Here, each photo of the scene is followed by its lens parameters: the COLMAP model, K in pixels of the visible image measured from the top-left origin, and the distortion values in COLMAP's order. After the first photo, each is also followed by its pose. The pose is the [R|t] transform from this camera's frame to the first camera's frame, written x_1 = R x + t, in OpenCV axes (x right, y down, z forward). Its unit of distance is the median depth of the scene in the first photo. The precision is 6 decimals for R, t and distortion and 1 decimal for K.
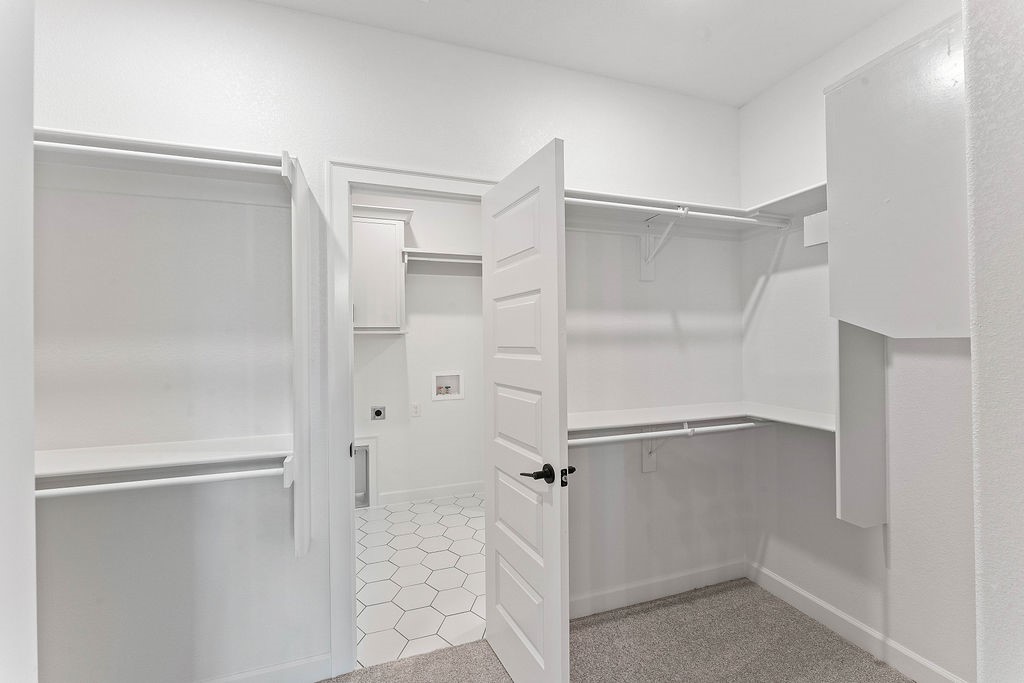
lens RADIAL K [[409.7, 0, 512.7], [0, 409.7, 341.8], [0, 0, 1]] dist [0.001319, -0.000076]
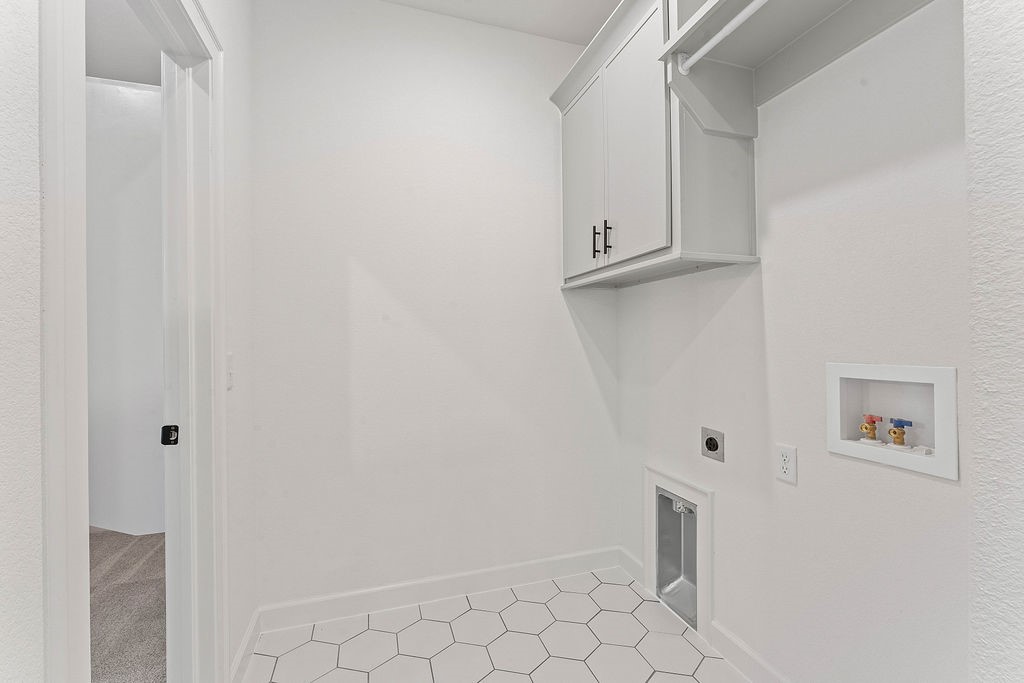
lens RADIAL K [[427.3, 0, 511.3], [0, 427.3, 338.4], [0, 0, 1]] dist [-0.002753, -0.000431]
pose [[-0.020135, 0.001814, -0.999796, 0.133107], [0.007009, 0.999974, 0.001673, 0.044739], [0.999773, -0.006974, -0.020147, 0.668137]]
